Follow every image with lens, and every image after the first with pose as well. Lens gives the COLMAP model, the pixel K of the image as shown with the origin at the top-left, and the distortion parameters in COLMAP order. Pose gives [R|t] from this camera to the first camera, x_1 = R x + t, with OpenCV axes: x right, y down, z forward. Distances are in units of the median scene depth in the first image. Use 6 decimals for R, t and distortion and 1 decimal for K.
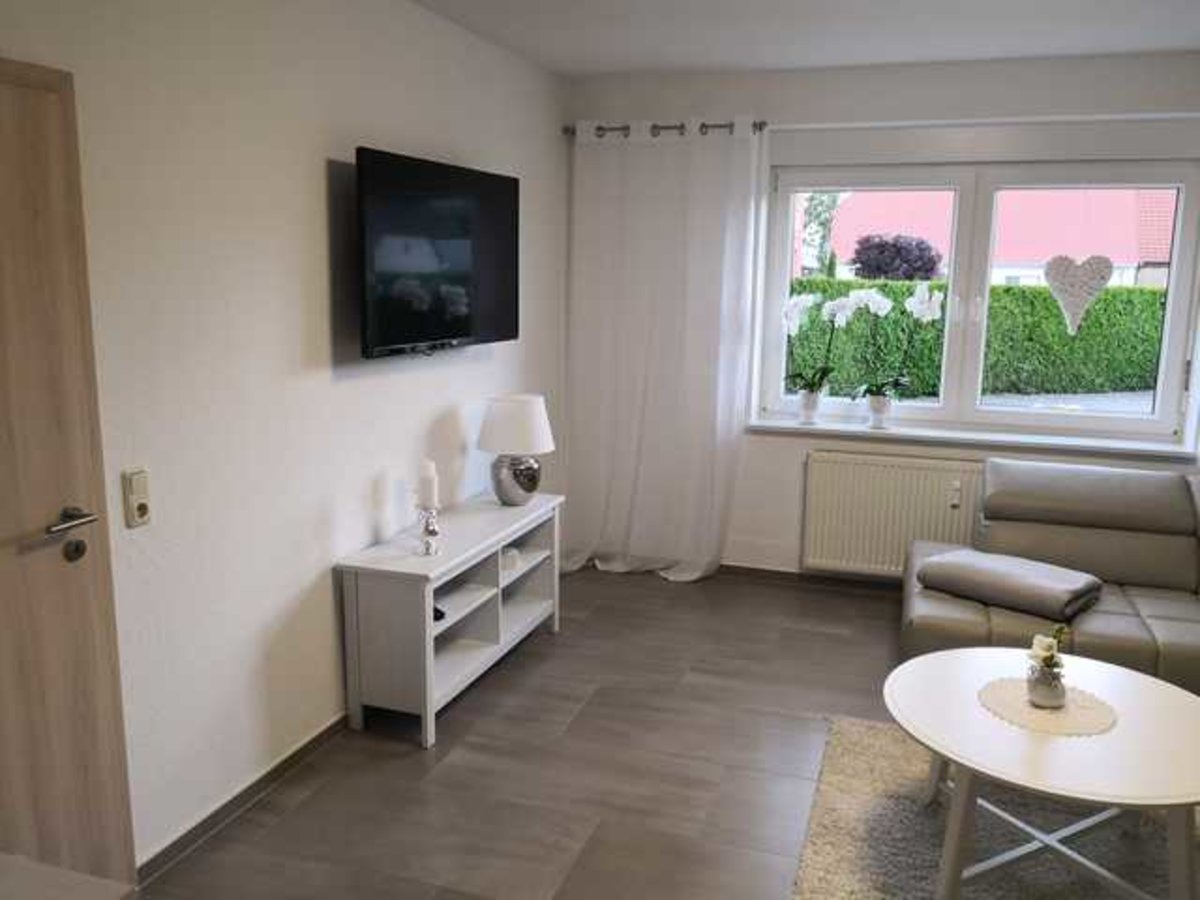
lens RADIAL K [[1045.9, 0, 600.2], [0, 1045.9, 462.3], [0, 0, 1]] dist [0.043345, -0.009791]
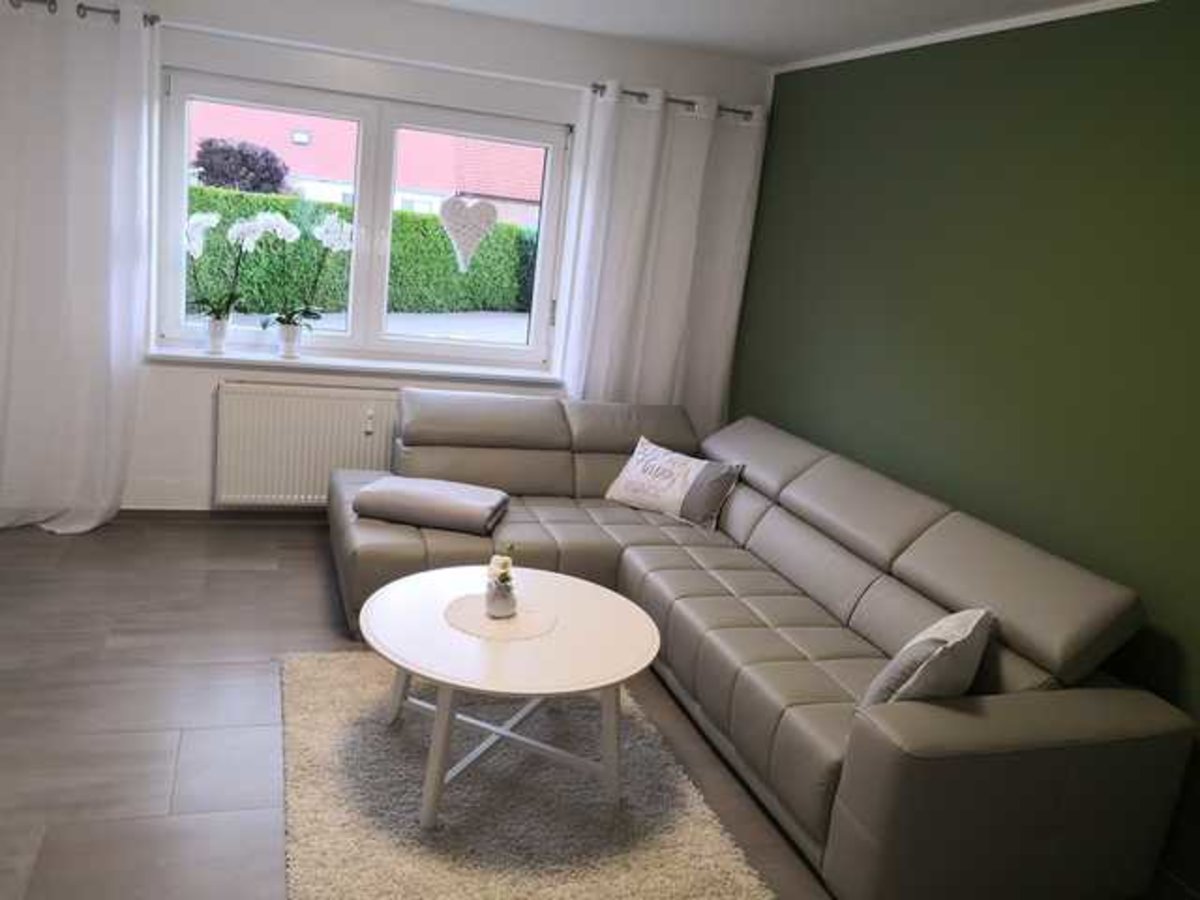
lens RADIAL K [[1048.9, 0, 600.0], [0, 1048.9, 450.0], [0, 0, 1]] dist [0.066519, -0.068434]
pose [[0.805007, -0.062046, 0.590012, -0.094933], [0.015509, 0.996377, 0.083619, -0.025350], [-0.593063, -0.058163, 0.803053, 0.028337]]
